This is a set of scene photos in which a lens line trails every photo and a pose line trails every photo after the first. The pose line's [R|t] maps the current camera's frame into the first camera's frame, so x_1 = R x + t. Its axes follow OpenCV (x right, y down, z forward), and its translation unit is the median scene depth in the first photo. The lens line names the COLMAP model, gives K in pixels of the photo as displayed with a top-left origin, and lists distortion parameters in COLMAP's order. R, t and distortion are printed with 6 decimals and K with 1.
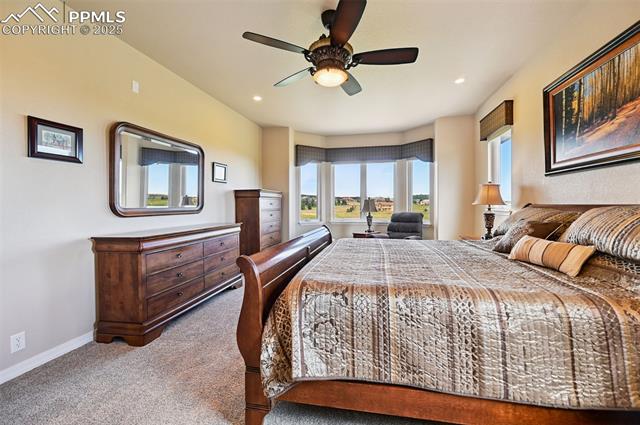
lens RADIAL K [[264.5, 0, 329.0], [0, 264.5, 203.1], [0, 0, 1]] dist [0.000984, 0.000178]
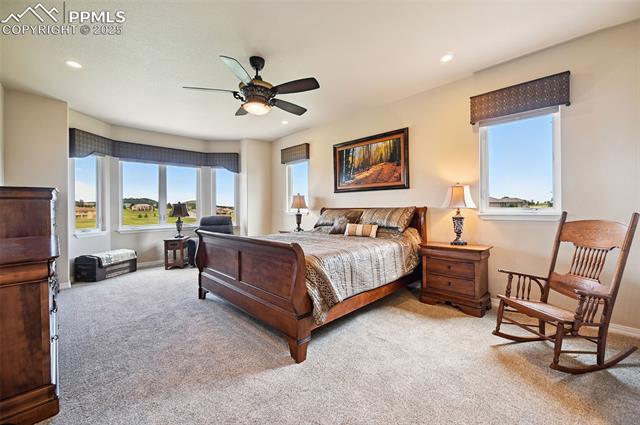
lens RADIAL K [[264.5, 0, 329.0], [0, 264.5, 203.1], [0, 0, 1]] dist [0.000984, 0.000178]
pose [[0.551327, 0.013255, 0.834184, -0.586377], [0.002015, 0.999850, -0.017219, 0.001630], [-0.834287, 0.011174, 0.551217, 0.011037]]
